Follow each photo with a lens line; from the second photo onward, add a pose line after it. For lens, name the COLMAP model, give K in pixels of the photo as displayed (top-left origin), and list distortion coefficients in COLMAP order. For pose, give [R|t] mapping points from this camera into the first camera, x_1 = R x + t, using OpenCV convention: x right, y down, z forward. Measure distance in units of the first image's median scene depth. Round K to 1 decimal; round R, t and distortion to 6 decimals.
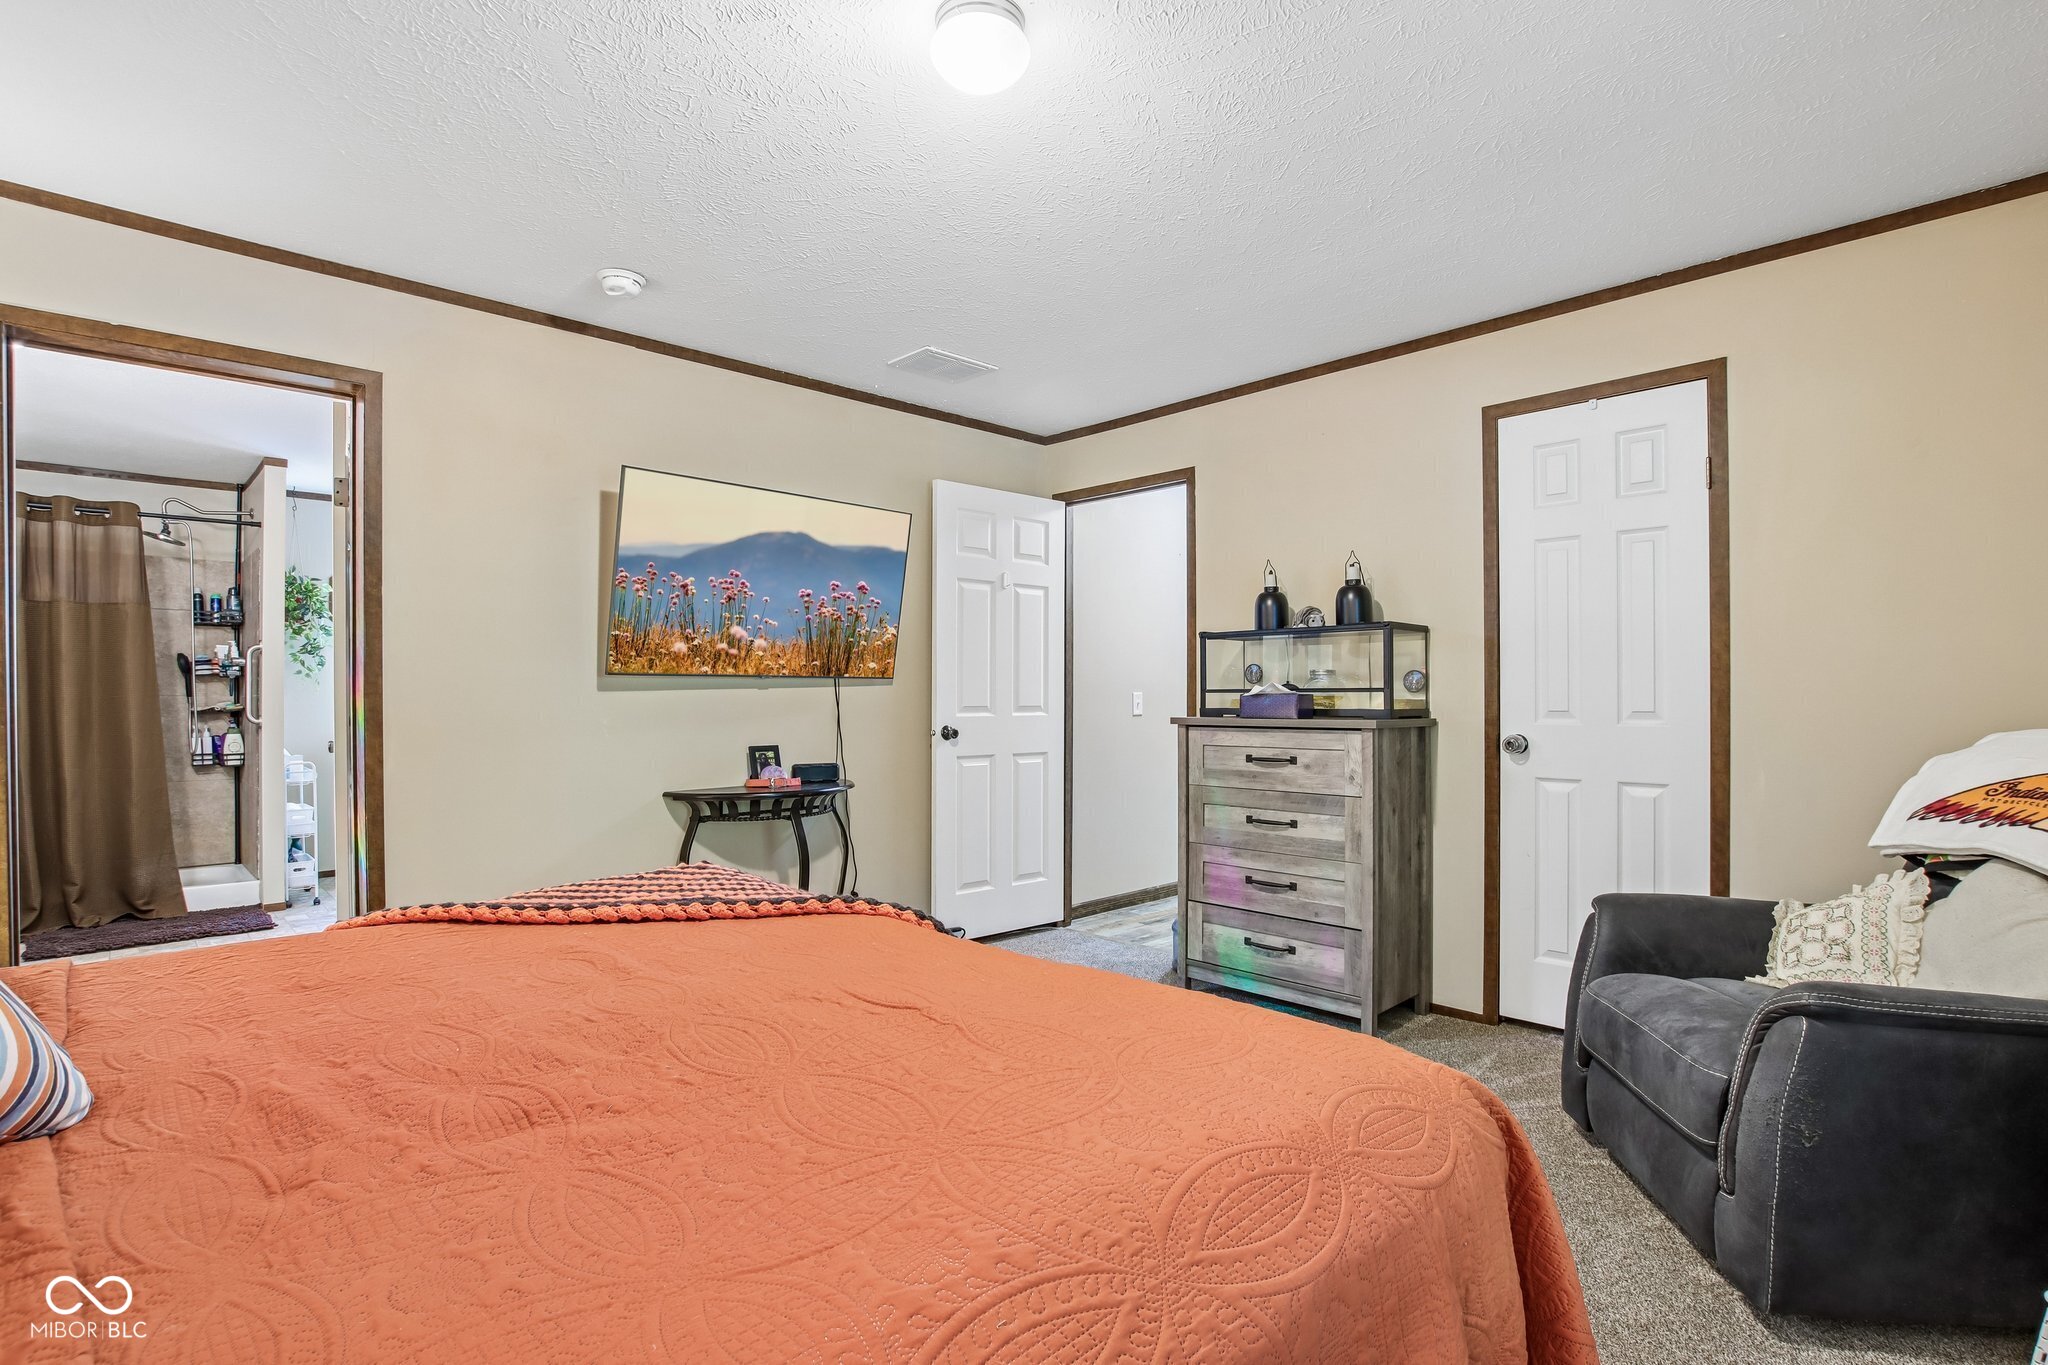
lens RADIAL K [[953.2, 0, 1011.2], [0, 953.2, 690.2], [0, 0, 1]] dist [-0.031328, 0.001993]
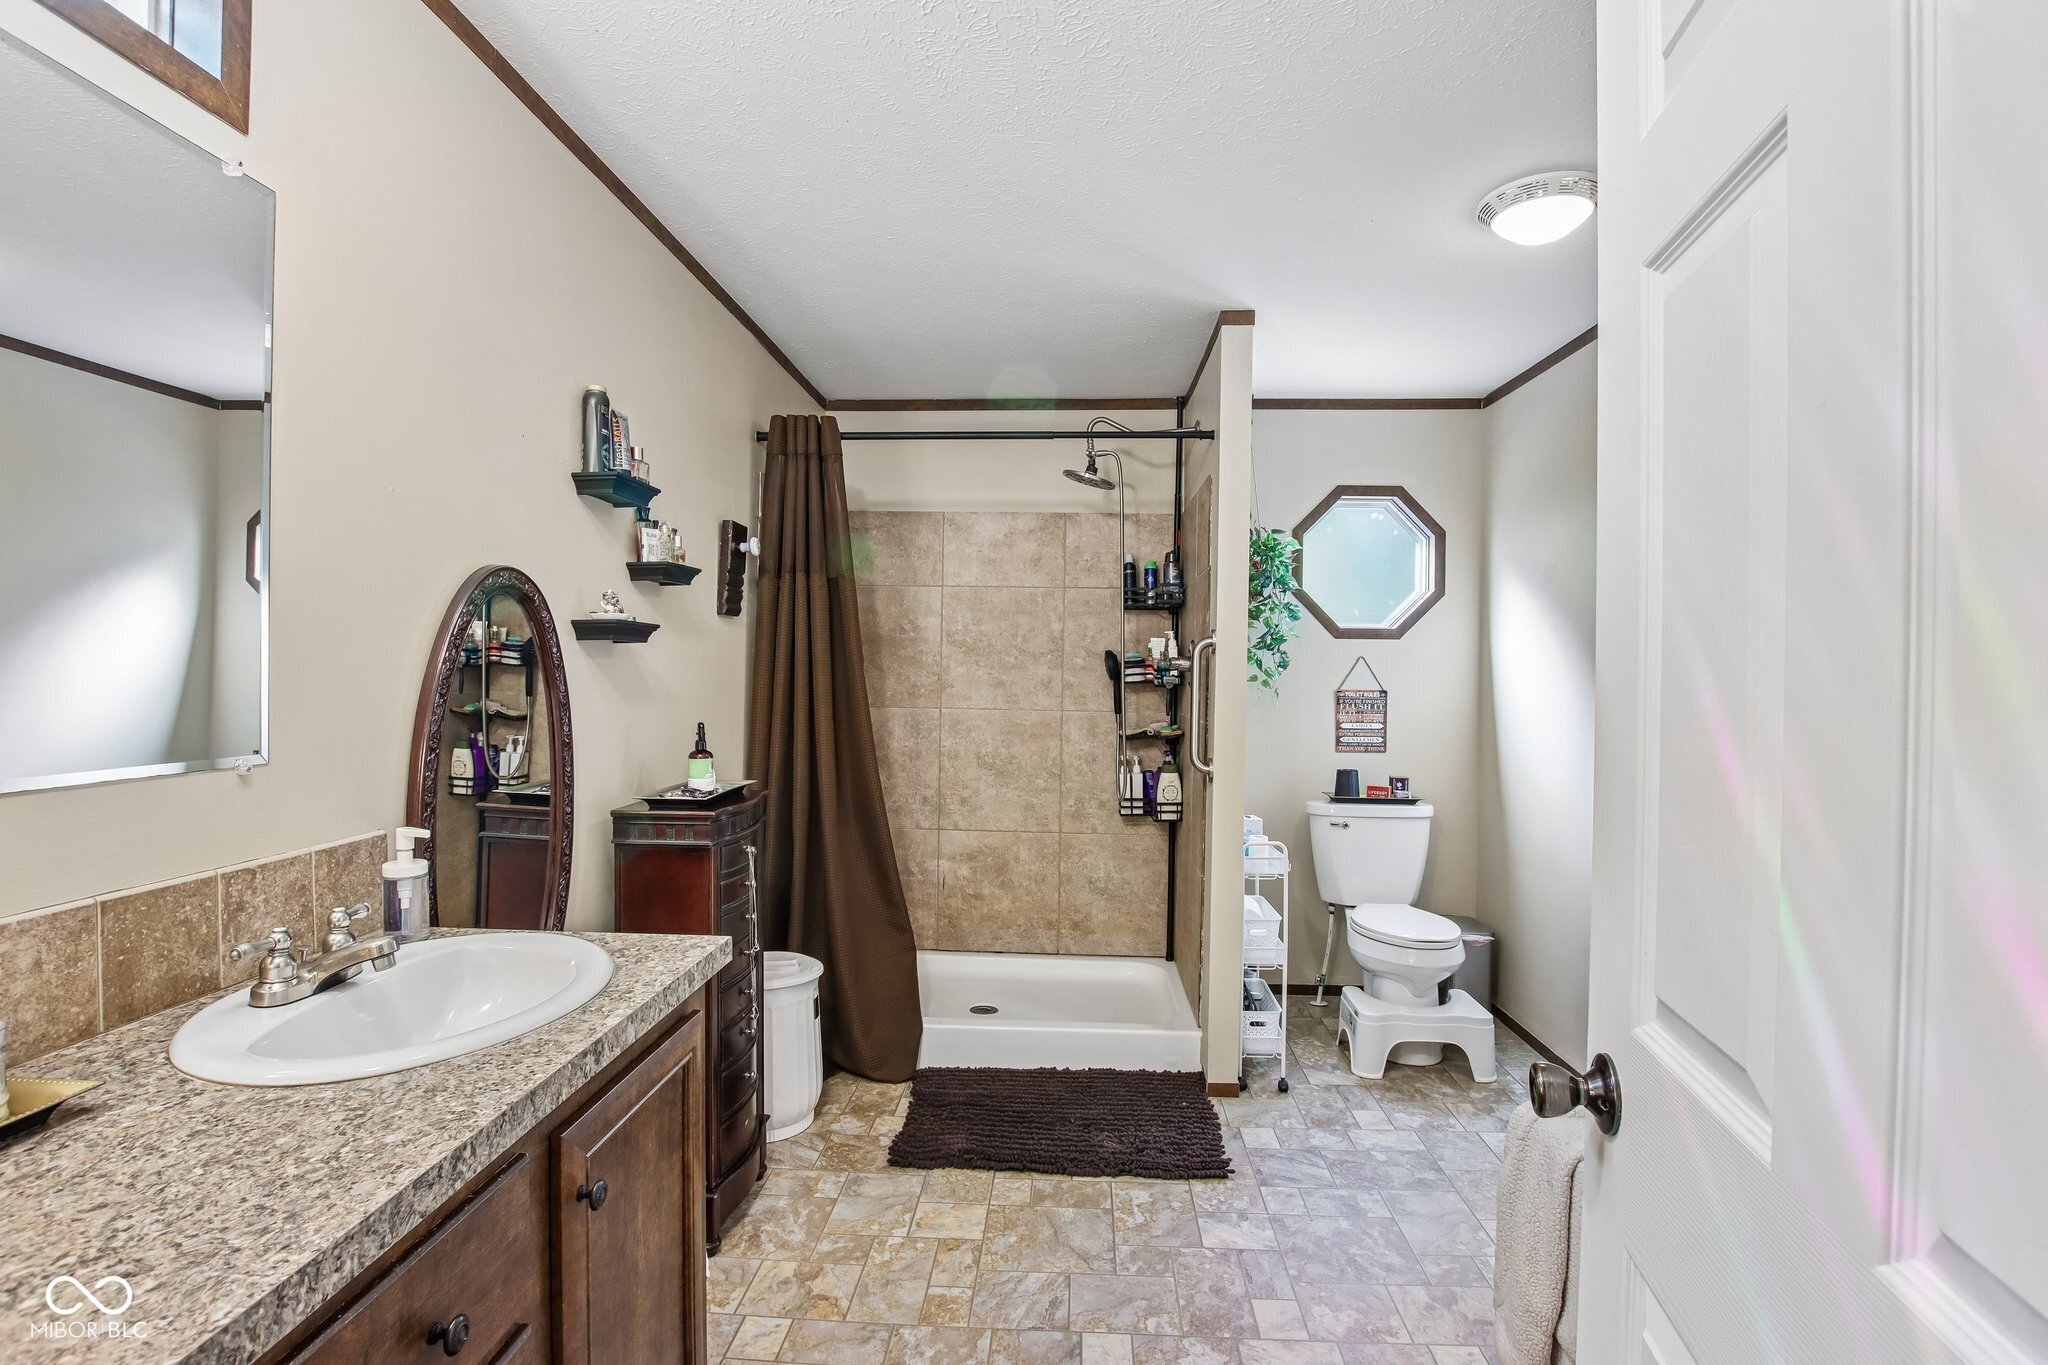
lens RADIAL K [[953.2, 0, 1021.0], [0, 953.2, 675.1], [0, 0, 1]] dist [-0.031328, 0.001993]
pose [[0.671336, 0.017316, -0.740951, -0.405335], [-0.012385, 0.999850, 0.012146, -0.028604], [0.741050, 0.001023, 0.671449, 0.469236]]
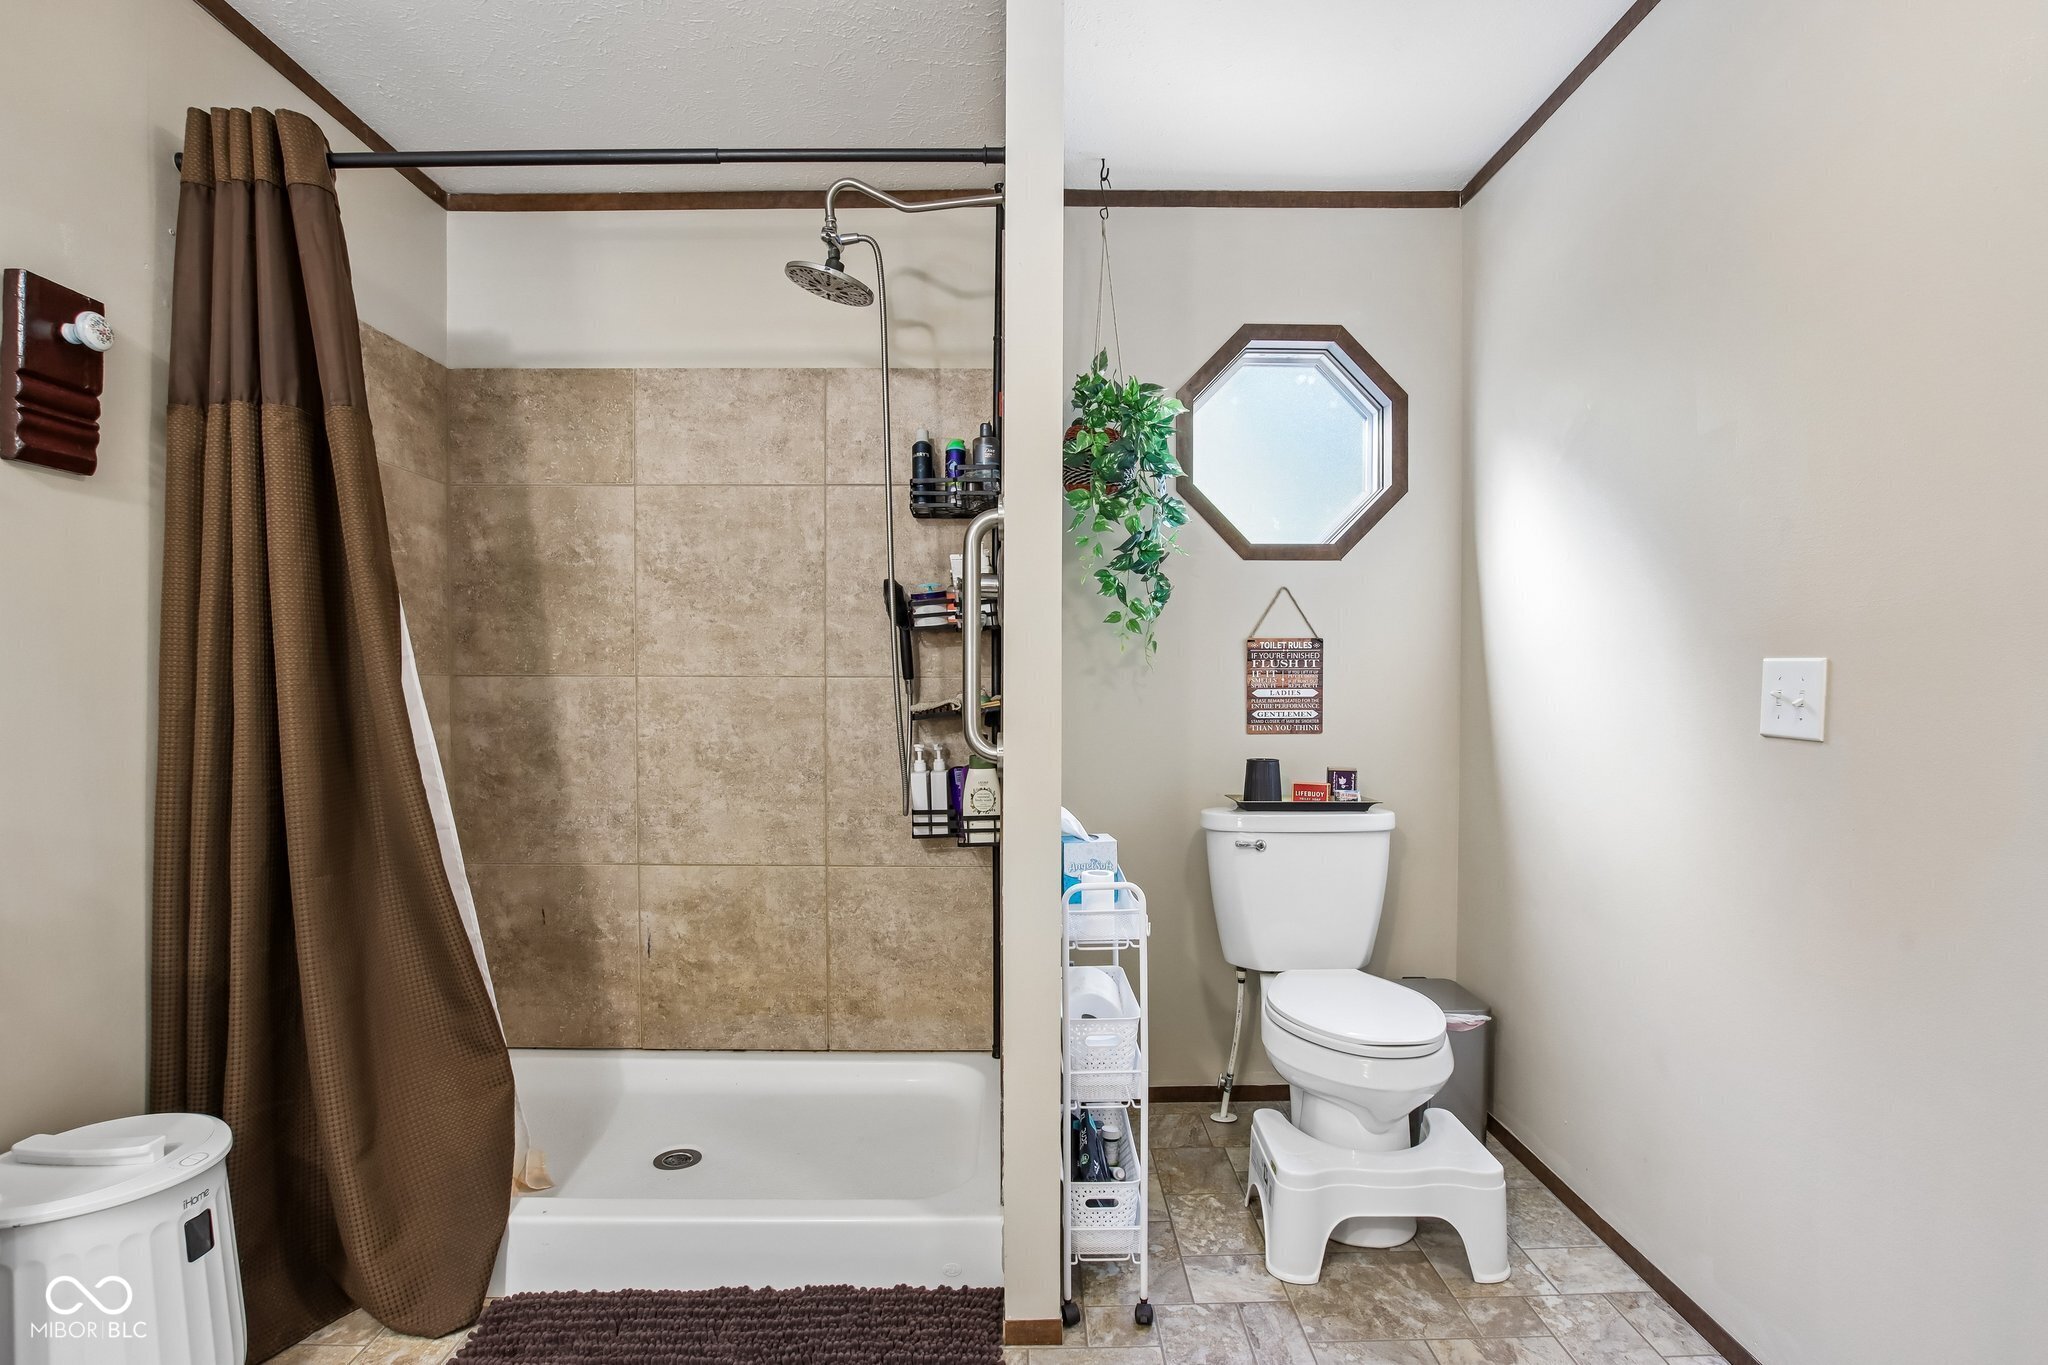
lens RADIAL K [[953.2, 0, 1013.0], [0, 953.2, 713.4], [0, 0, 1]] dist [-0.031328, 0.001993]
pose [[0.707697, 0.023374, -0.706129, -0.523783], [0.001873, 0.999387, 0.034959, 0.007951], [0.706513, -0.026064, 0.707219, 0.708950]]
